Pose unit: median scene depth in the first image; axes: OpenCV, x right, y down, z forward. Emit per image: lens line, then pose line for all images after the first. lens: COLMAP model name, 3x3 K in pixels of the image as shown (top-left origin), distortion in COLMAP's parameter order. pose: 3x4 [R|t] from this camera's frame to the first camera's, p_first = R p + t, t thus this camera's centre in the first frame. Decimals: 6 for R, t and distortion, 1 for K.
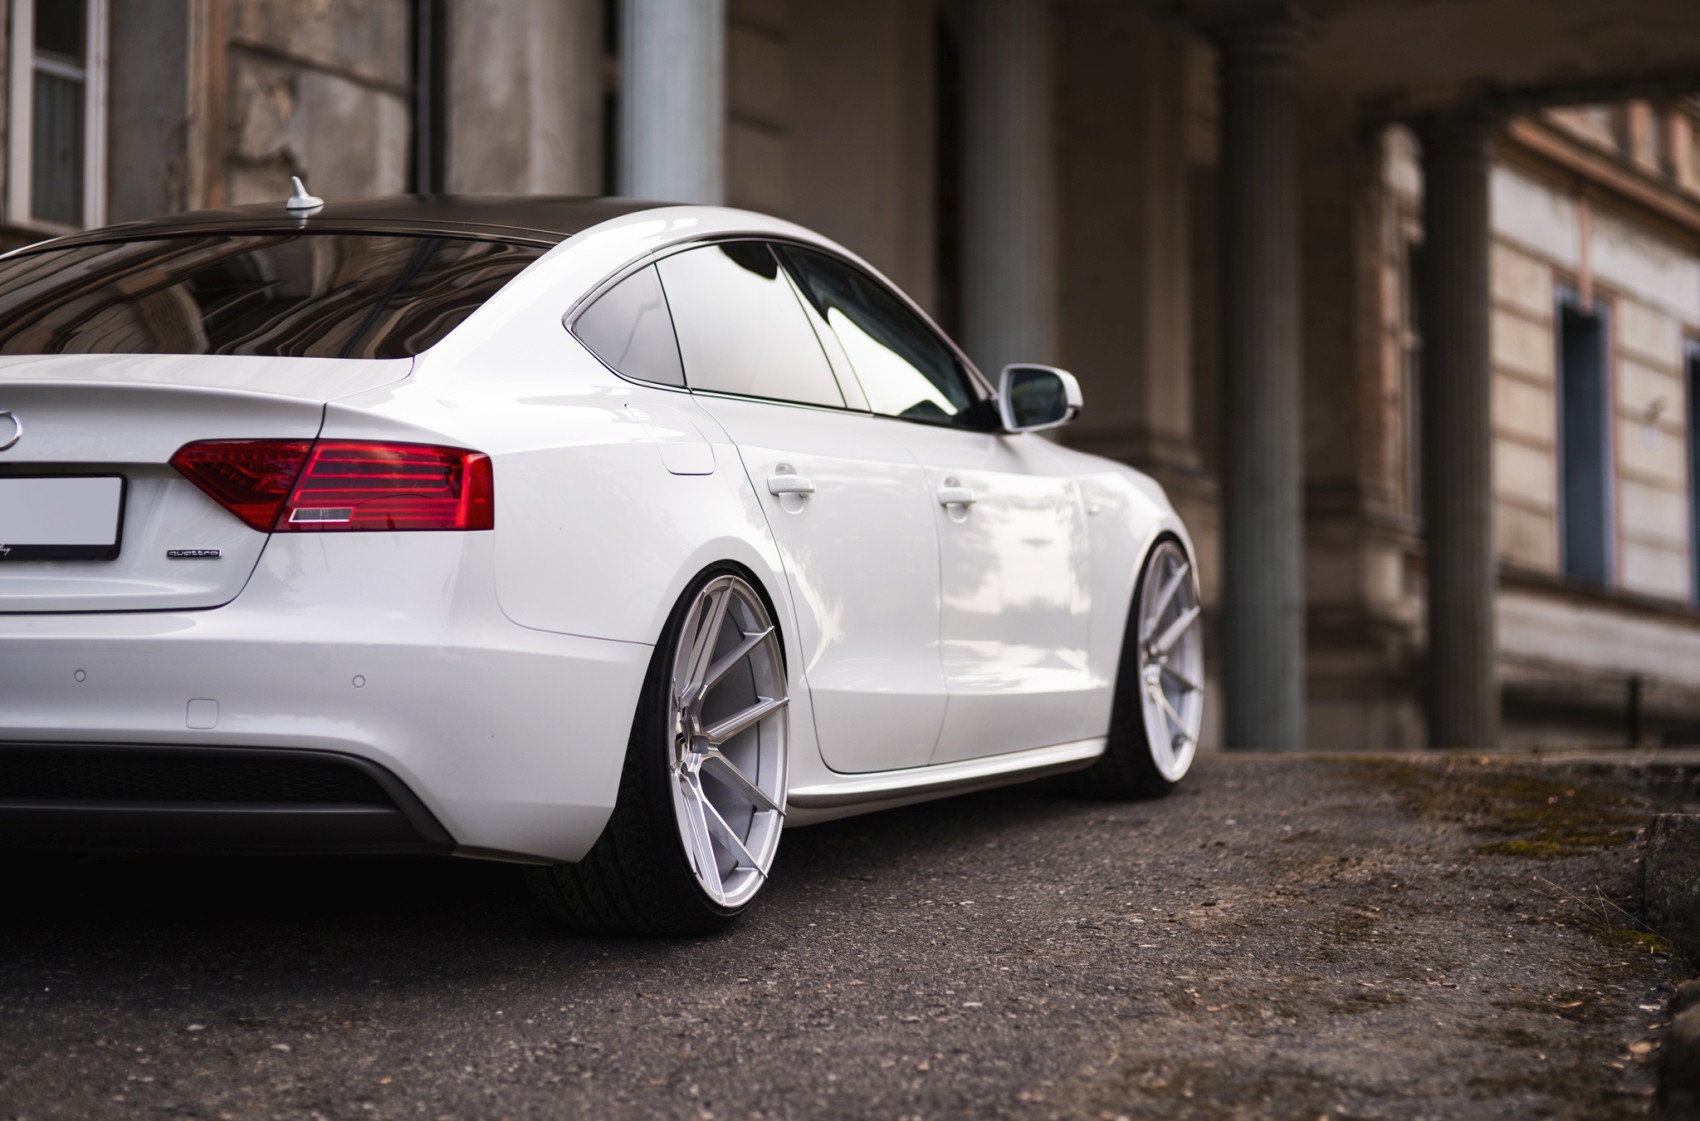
lens RADIAL K [[4601.7, 0, 875.0], [0, 4601.7, 517.3], [0, 0, 1]] dist [0.060735, 0.000000]
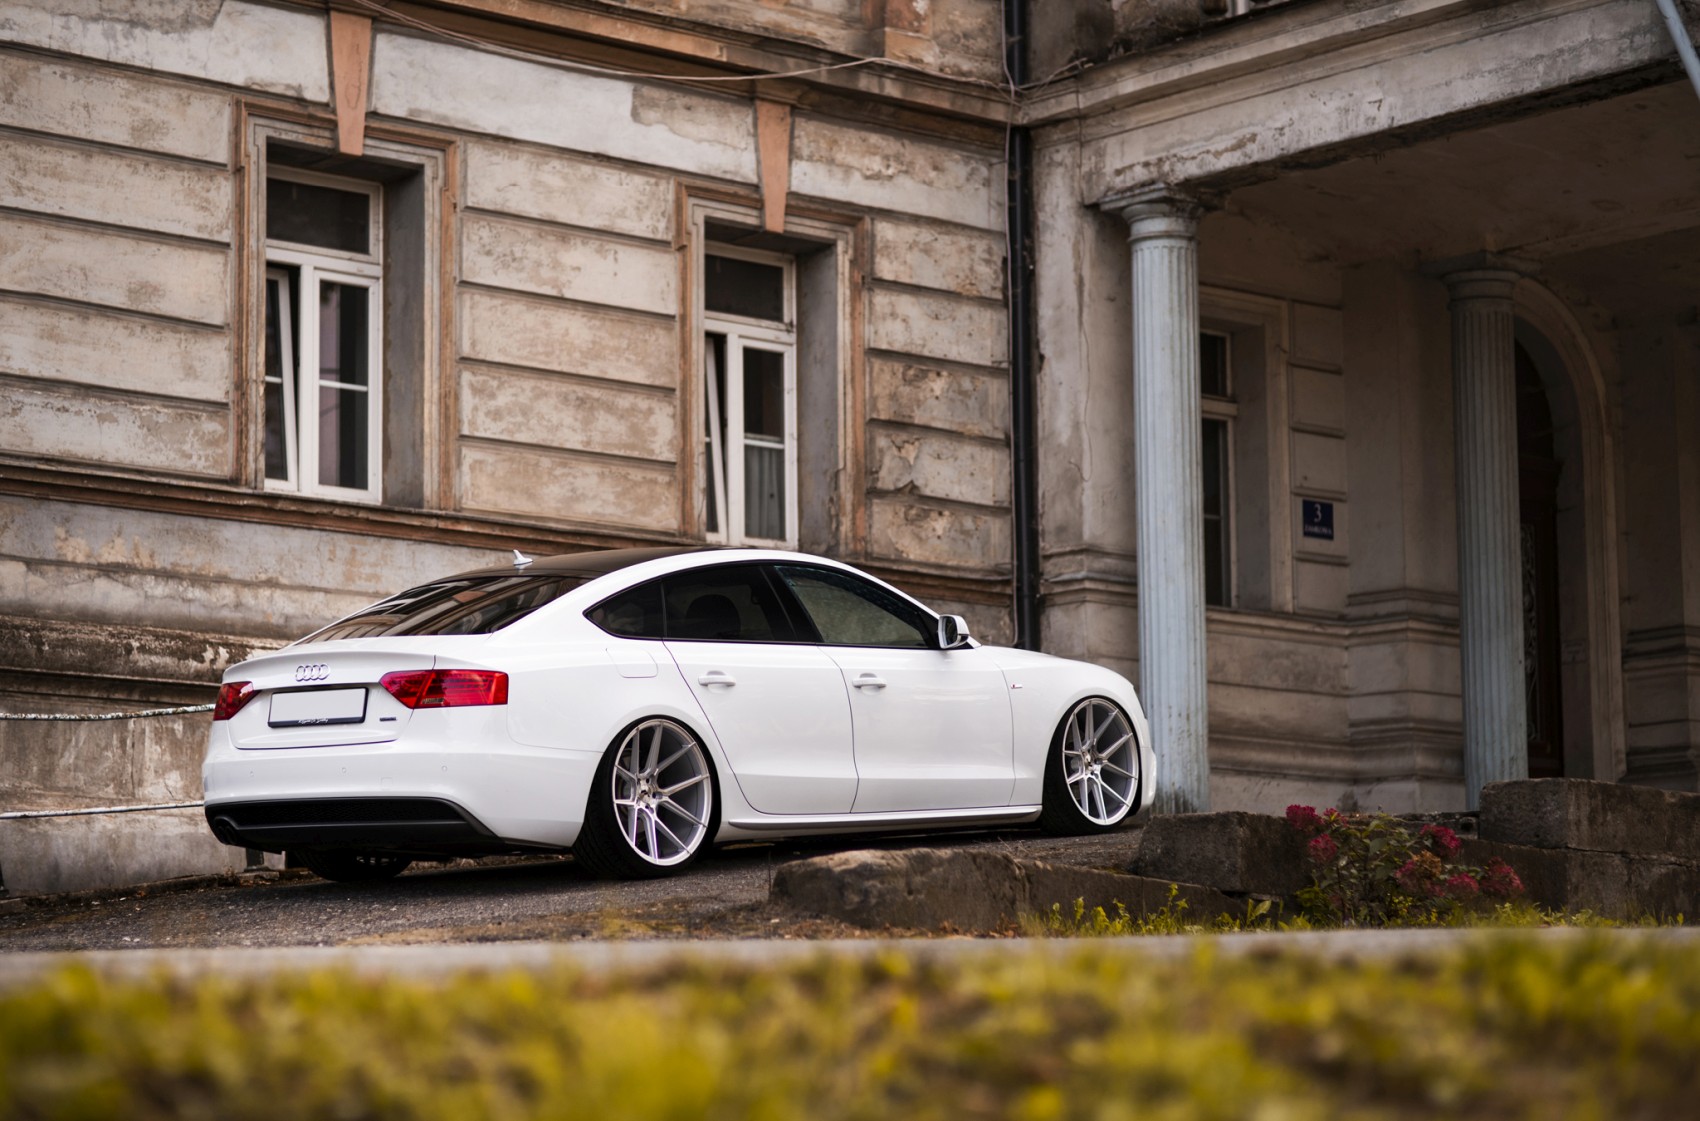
lens RADIAL K [[4601.7, 0, 853.4], [0, 4601.7, 565.8], [0, 0, 1]] dist [0.060735, 0.000000]
pose [[0.940814, -0.053044, -0.334746, 0.806884], [0.040784, 0.998218, -0.043552, 0.038783], [0.336460, 0.027322, 0.941301, -1.081963]]
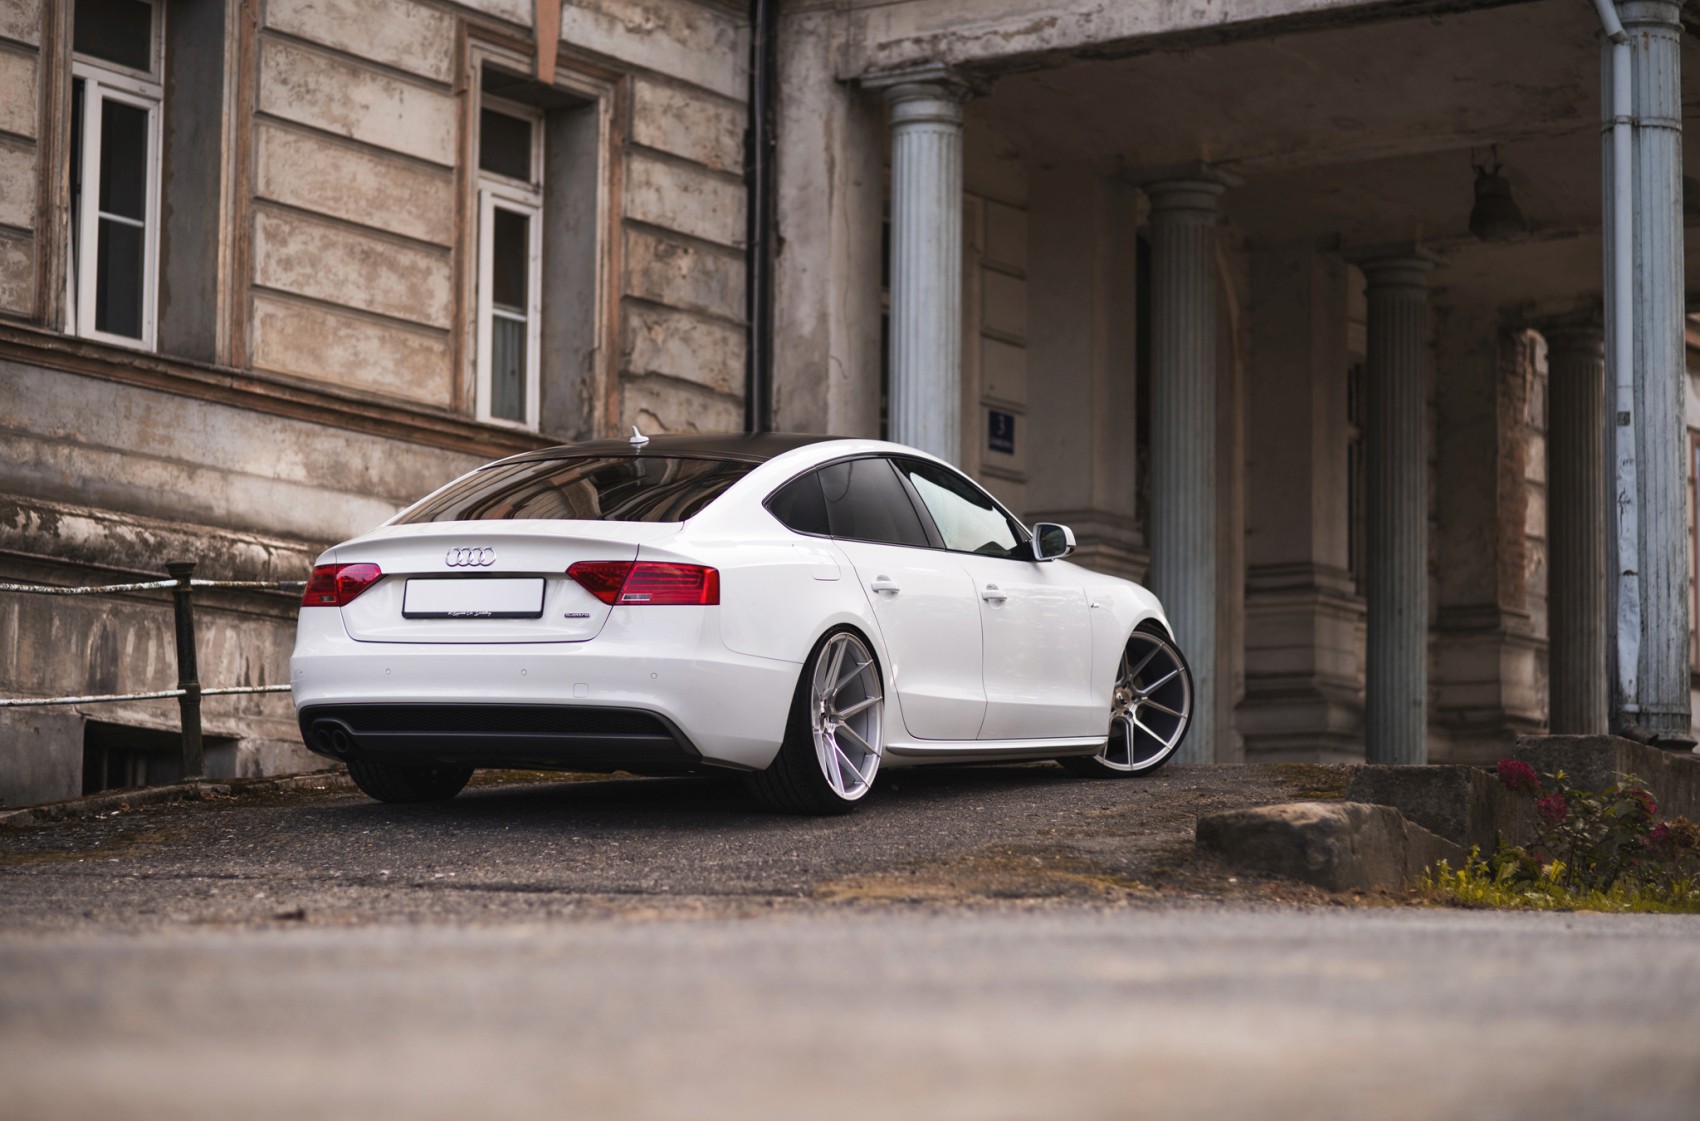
lens RADIAL K [[4601.7, 0, 859.3], [0, 4601.7, 554.2], [0, 0, 1]] dist [0.060735, 0.000000]
pose [[0.995349, 0.005228, -0.096188, 0.161748], [-0.007155, 0.999780, -0.019699, 0.018101], [0.096064, 0.020296, 0.995168, -0.957077]]
